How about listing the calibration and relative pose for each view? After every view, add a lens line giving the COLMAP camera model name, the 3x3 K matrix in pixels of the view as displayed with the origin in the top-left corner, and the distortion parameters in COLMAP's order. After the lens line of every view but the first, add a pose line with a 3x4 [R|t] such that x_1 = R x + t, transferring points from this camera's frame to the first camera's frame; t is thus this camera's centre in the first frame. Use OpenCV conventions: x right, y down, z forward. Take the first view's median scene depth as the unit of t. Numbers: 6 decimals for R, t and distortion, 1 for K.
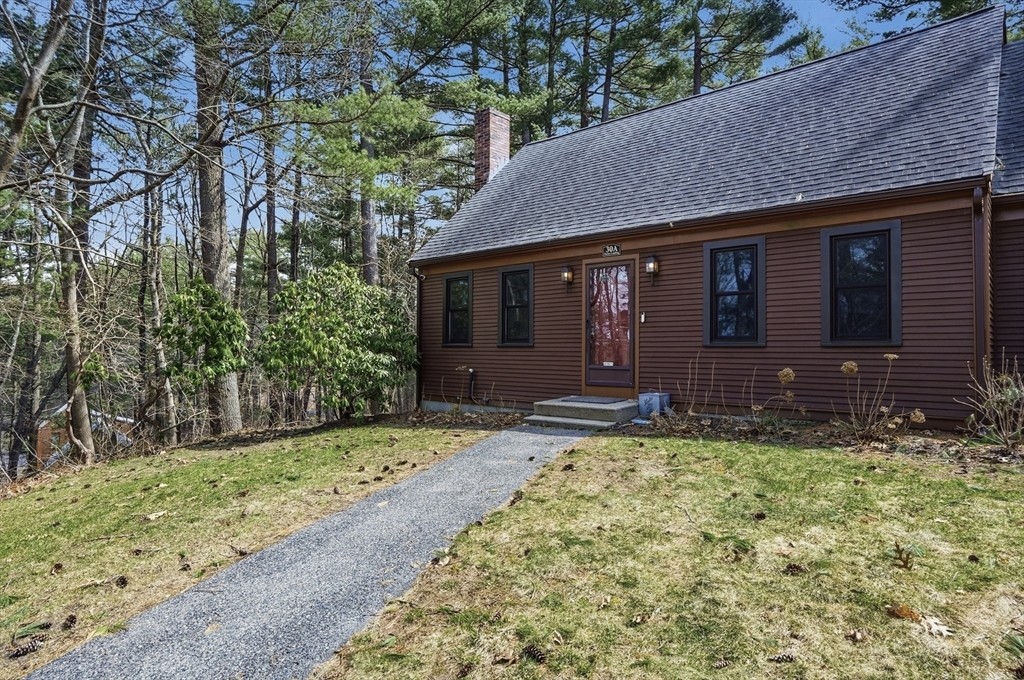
lens RADIAL K [[572.9, 0, 512.0], [0, 572.9, 340.0], [0, 0, 1]] dist [-0.005057, 0.034155]
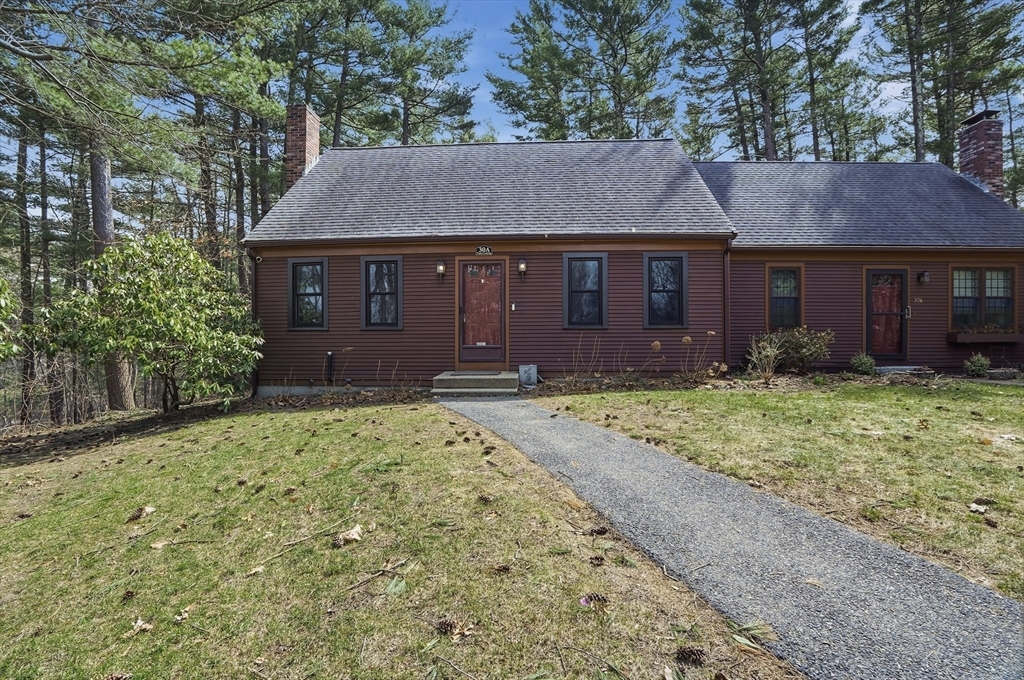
lens RADIAL K [[456.8, 0, 512.5], [0, 456.8, 344.8], [0, 0, 1]] dist [-0.070618, 0.014772]
pose [[0.799677, -0.010010, 0.600348, -0.360692], [-0.004628, 0.999729, 0.022833, 0.021372], [-0.600413, -0.021037, 0.799413, 0.180585]]
